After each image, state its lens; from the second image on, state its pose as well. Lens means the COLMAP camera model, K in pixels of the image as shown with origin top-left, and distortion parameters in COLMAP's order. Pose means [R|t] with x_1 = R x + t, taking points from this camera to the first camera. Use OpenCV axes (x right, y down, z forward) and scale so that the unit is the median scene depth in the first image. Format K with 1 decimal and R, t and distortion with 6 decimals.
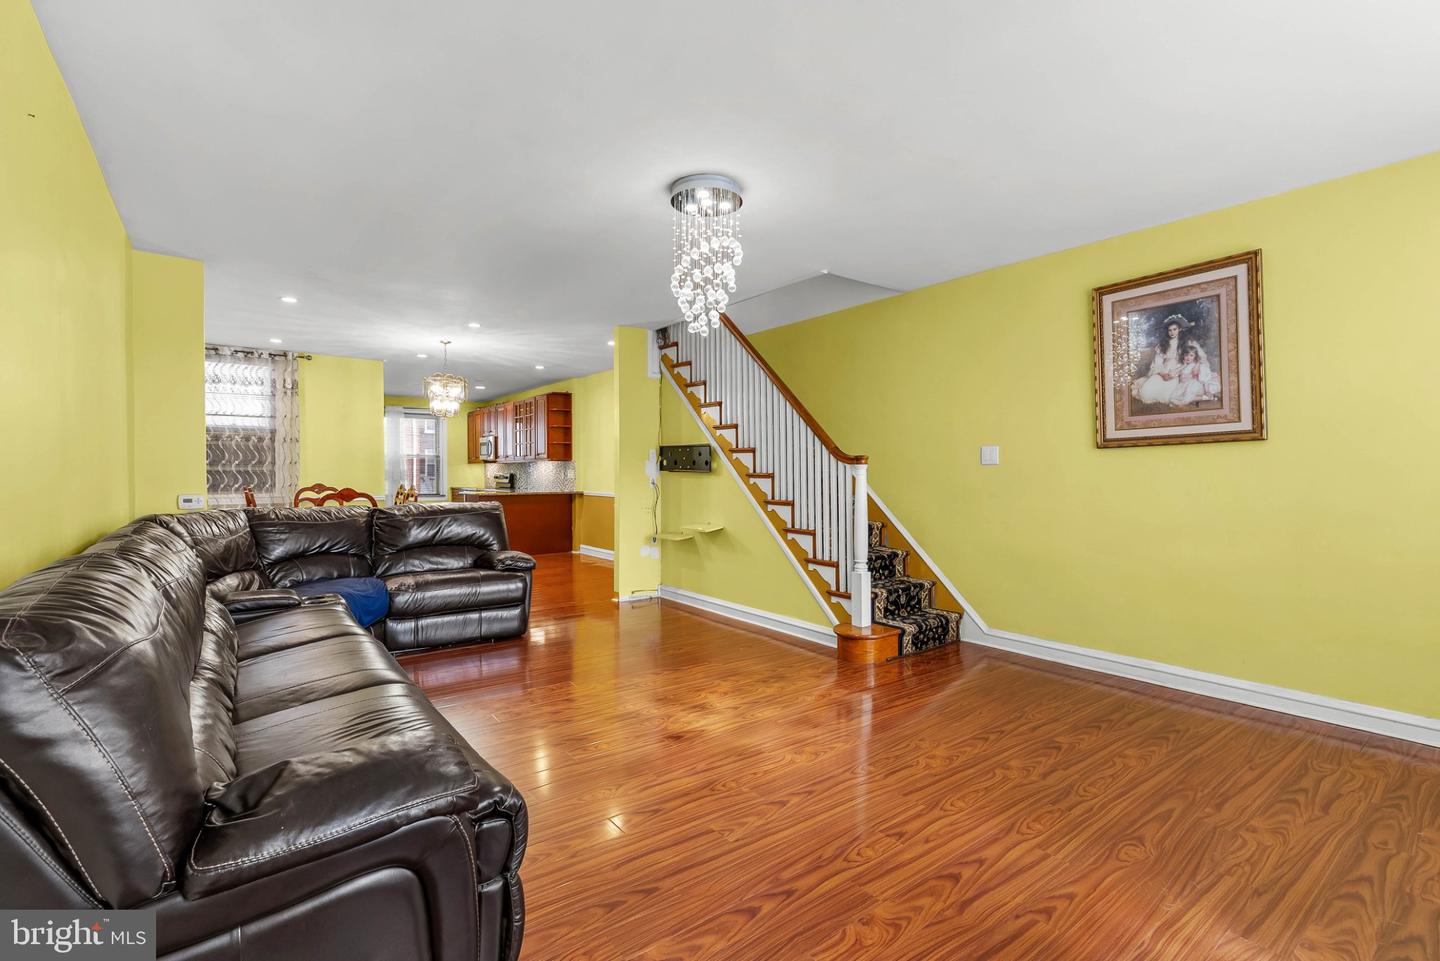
lens RADIAL K [[653.6, 0, 727.2], [0, 653.6, 476.3], [0, 0, 1]] dist [-0.007856, 0.001380]
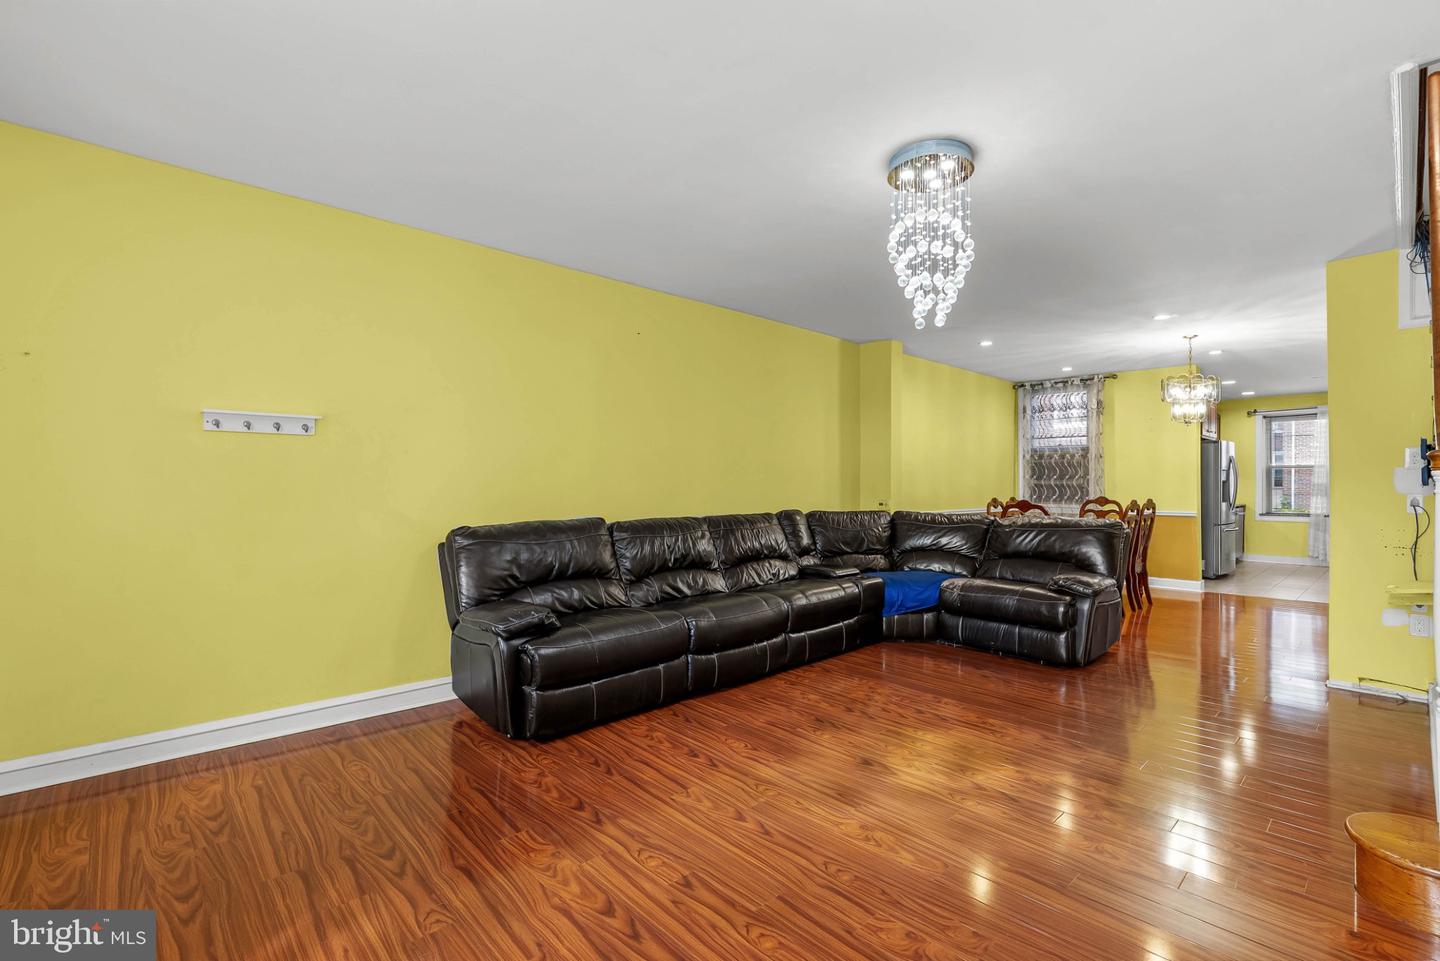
lens RADIAL K [[653.6, 0, 727.2], [0, 653.6, 476.3], [0, 0, 1]] dist [-0.007856, 0.001380]
pose [[0.103840, -0.012241, -0.994519, 0.531794], [-0.008813, 0.999874, -0.013227, -0.003042], [0.994555, 0.010138, 0.103719, 0.430907]]
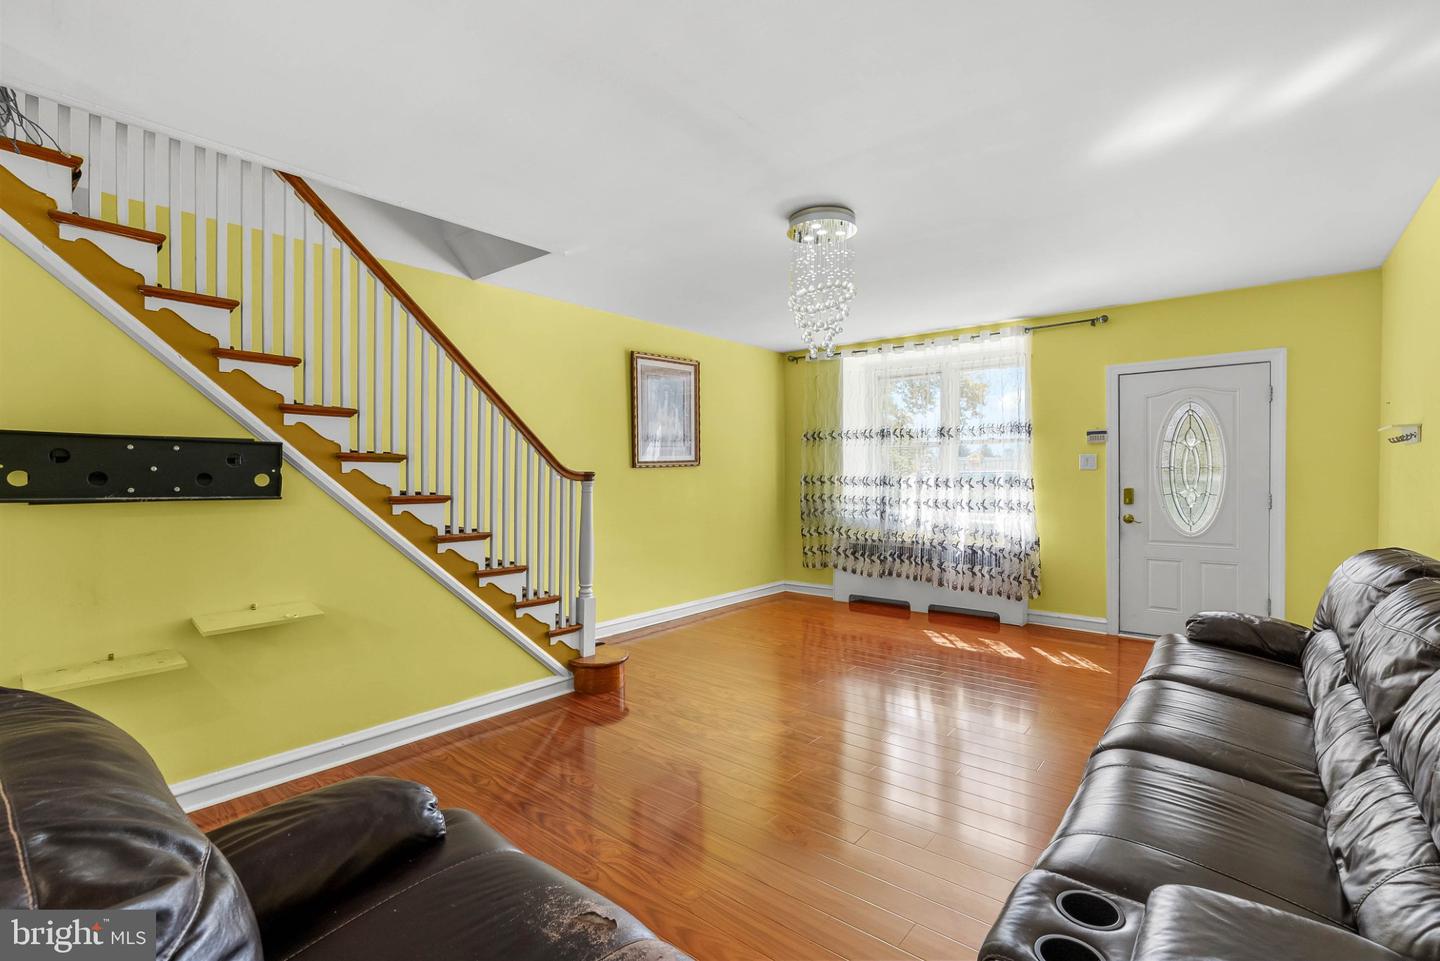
lens RADIAL K [[653.6, 0, 727.2], [0, 653.6, 476.3], [0, 0, 1]] dist [-0.007856, 0.001380]
pose [[-0.232902, -0.007307, 0.972473, -0.677698], [0.005238, 0.999948, 0.008768, -0.029397], [-0.972486, 0.007136, -0.232851, 0.928801]]
